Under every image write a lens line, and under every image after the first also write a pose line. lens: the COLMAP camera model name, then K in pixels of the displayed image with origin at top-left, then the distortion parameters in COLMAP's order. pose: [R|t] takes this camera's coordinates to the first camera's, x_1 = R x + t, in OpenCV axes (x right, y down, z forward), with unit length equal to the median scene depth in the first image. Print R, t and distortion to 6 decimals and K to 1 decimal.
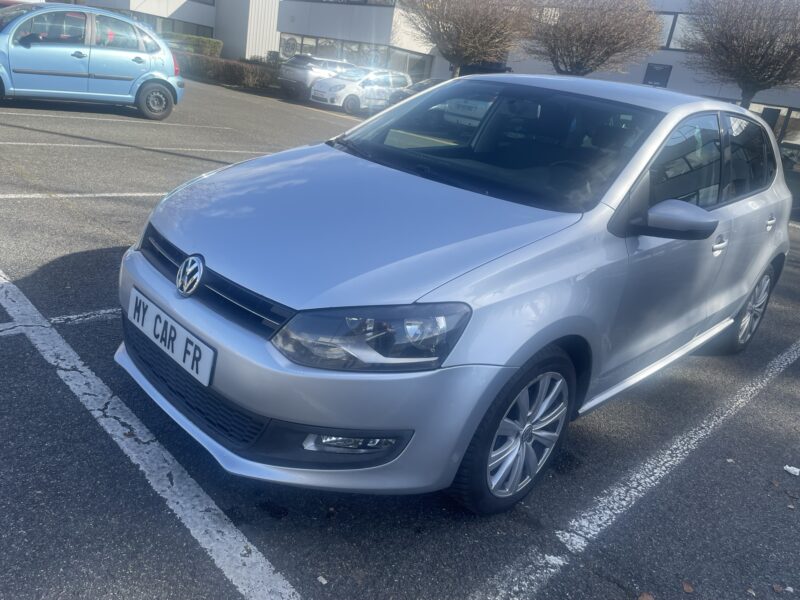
lens RADIAL K [[594.9, 0, 405.8], [0, 594.9, 296.5], [0, 0, 1]] dist [0.082495, -0.108909]
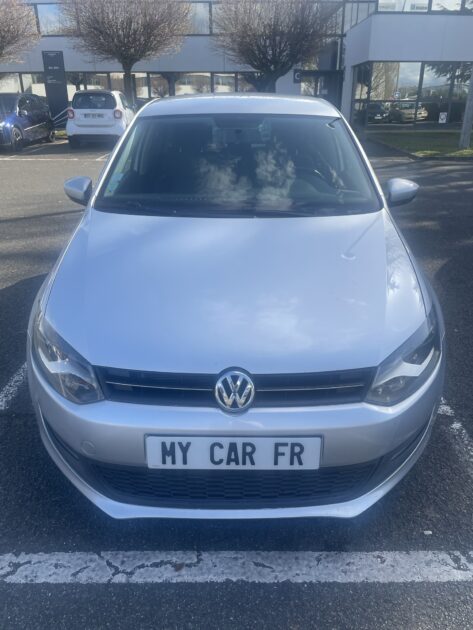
lens RADIAL K [[468.5, 0, 236.5], [0, 468.5, 315.0], [0, 0, 1]] dist [0.082495, -0.108909]
pose [[0.704047, -0.432158, 0.563523, -0.682338], [0.341815, 0.901775, 0.264507, -0.324867], [-0.622480, 0.006395, 0.782610, 0.356427]]
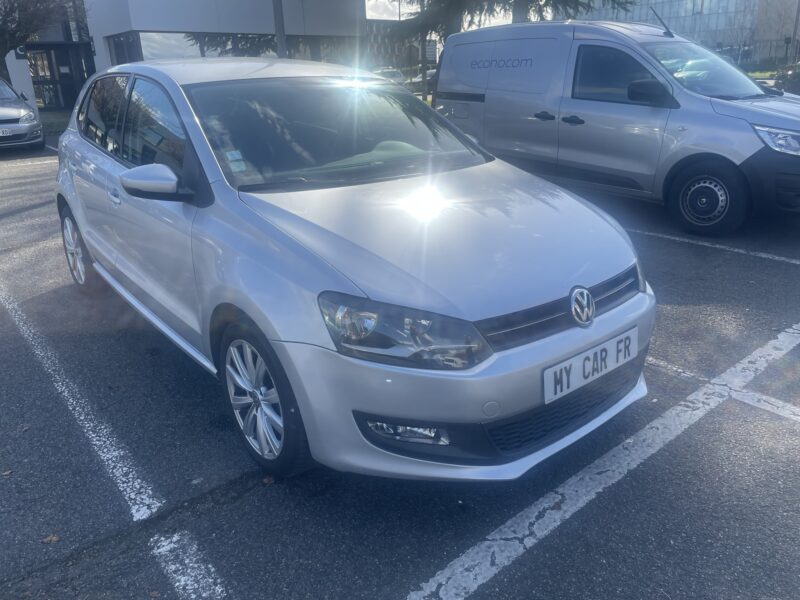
lens RADIAL K [[594.9, 0, 405.8], [0, 594.9, 296.5], [0, 0, 1]] dist [0.082495, -0.108909]
pose [[0.091025, -0.492261, 0.865676, -1.206536], [0.365550, 0.825118, 0.430760, -0.579578], [-0.926330, 0.277238, 0.255052, 0.932289]]
